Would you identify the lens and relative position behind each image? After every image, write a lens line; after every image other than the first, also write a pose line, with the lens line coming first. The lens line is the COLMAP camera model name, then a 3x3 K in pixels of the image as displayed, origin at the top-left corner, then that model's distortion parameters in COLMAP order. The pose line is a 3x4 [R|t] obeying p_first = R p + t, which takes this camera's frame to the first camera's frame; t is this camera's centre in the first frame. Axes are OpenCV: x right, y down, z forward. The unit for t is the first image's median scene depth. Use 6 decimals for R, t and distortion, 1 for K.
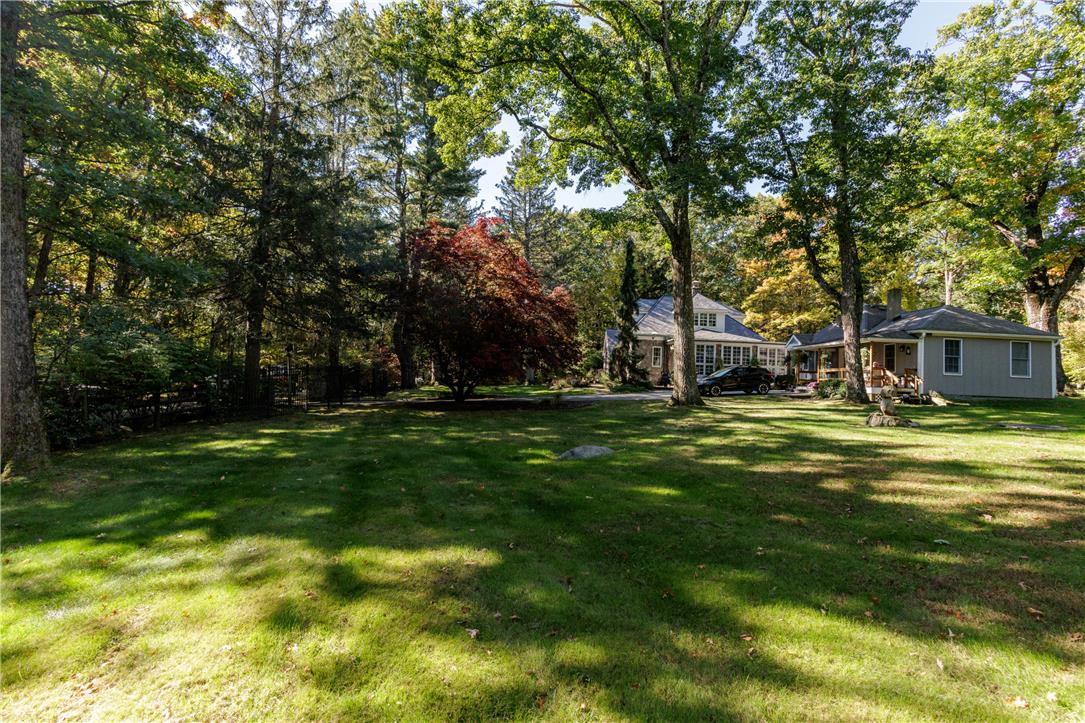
lens RADIAL K [[501.8, 0, 540.7], [0, 501.8, 362.3], [0, 0, 1]] dist [0.003379, 0.001820]
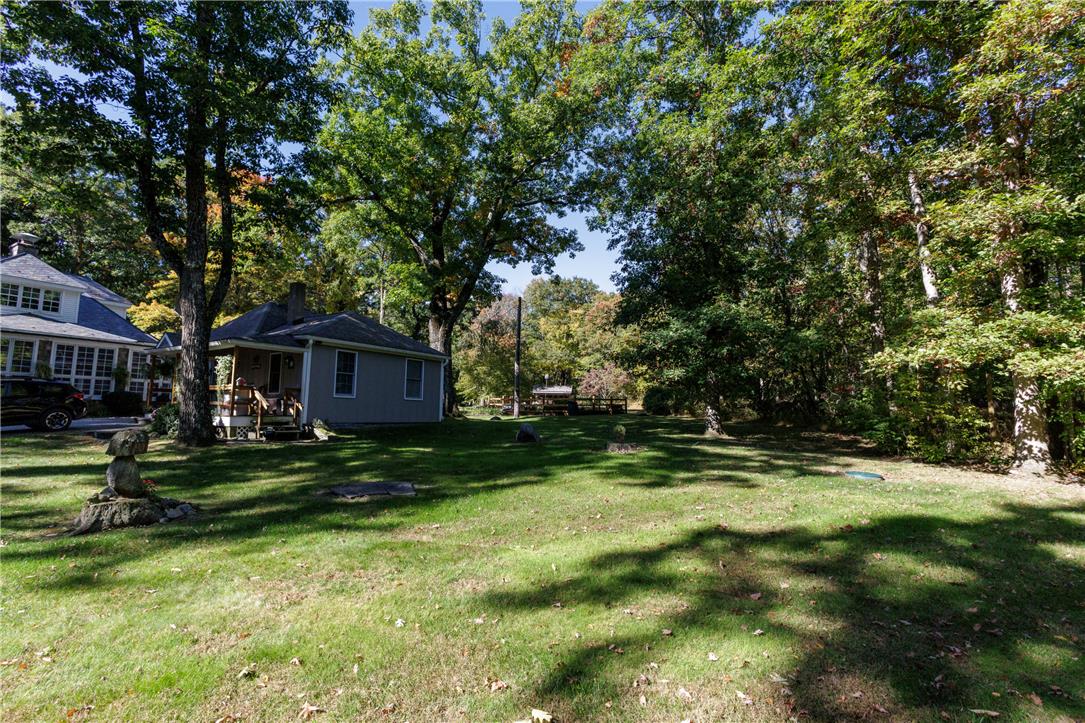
lens RADIAL K [[501.8, 0, 540.7], [0, 501.8, 362.3], [0, 0, 1]] dist [0.003379, 0.001820]
pose [[0.590035, 0.054977, 0.805504, 0.354711], [-0.032556, 0.998488, -0.044301, -0.004276], [-0.806721, -0.000085, 0.590932, 0.285668]]
